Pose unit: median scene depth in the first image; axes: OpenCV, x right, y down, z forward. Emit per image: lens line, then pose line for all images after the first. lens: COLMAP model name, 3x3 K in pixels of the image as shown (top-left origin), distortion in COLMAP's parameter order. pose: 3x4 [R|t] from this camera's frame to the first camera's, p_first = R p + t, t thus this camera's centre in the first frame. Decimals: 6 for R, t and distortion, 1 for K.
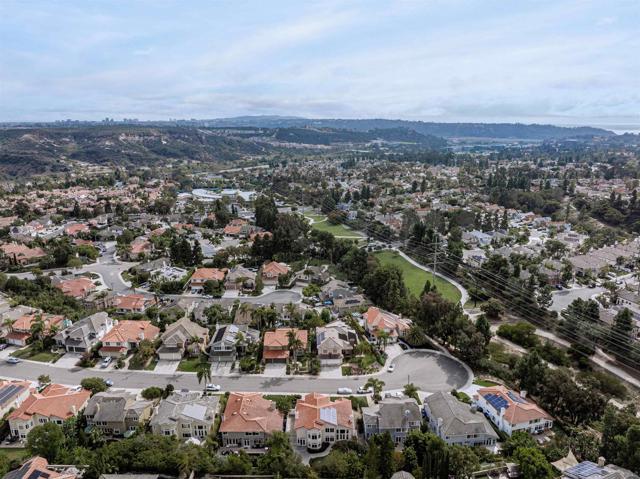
lens RADIAL K [[447.9, 0, 320.0], [0, 447.9, 239.5], [0, 0, 1]] dist [-0.048293, -0.000954]
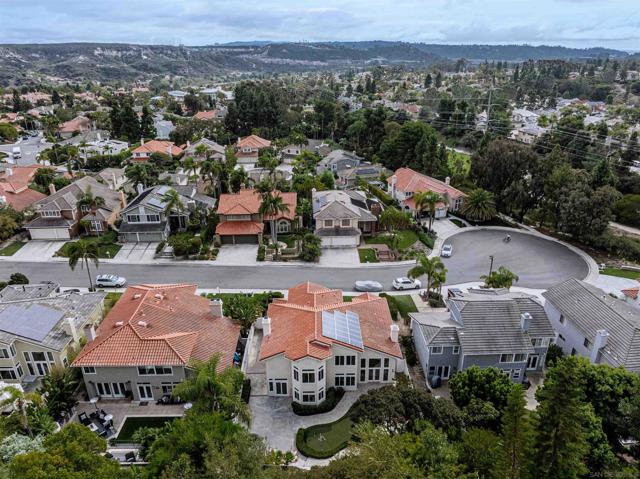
lens RADIAL K [[447.9, 0, 320.0], [0, 447.9, 239.5], [0, 0, 1]] dist [-0.048293, -0.000954]
pose [[0.999941, -0.008949, 0.006216, -0.002554], [0.007943, 0.989204, 0.146326, 0.192421], [-0.007458, -0.146268, 0.989217, 0.452908]]
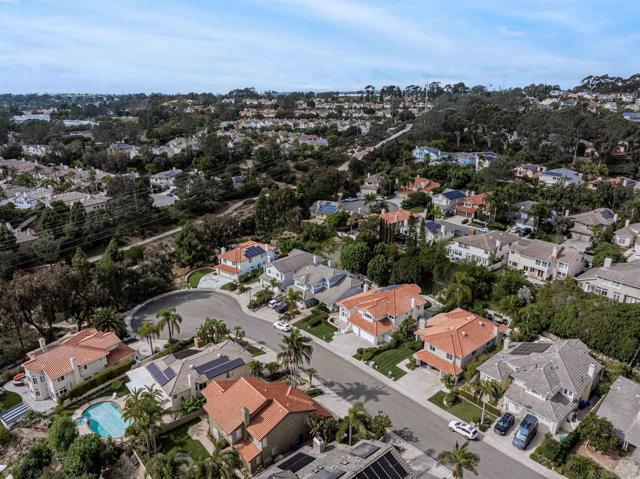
lens RADIAL K [[447.9, 0, 320.0], [0, 447.9, 239.5], [0, 0, 1]] dist [-0.048293, -0.000954]
pose [[-0.627599, -0.244002, 0.739312, -0.409833], [0.197581, 0.868609, 0.454401, -0.102249], [-0.753048, 0.431256, -0.496928, 1.154867]]
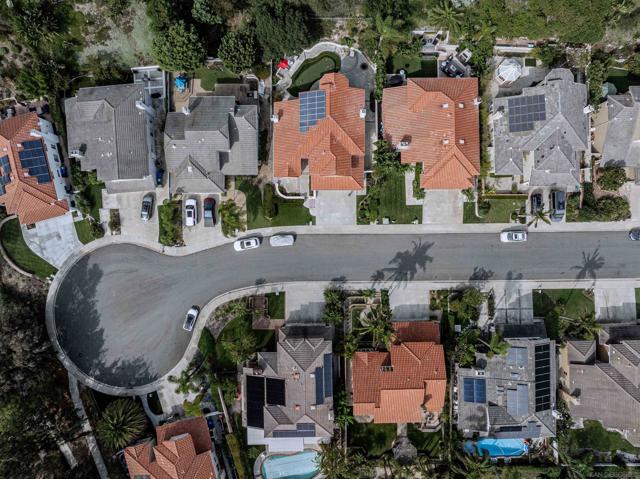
lens RADIAL K [[447.9, 0, 320.0], [0, 447.9, 239.5], [0, 0, 1]] dist [-0.048293, -0.000954]
pose [[-0.999962, -0.004138, 0.007666, 0.002892], [0.008462, -0.252077, 0.967670, -0.200644], [-0.002072, 0.967698, 0.252103, 0.780807]]
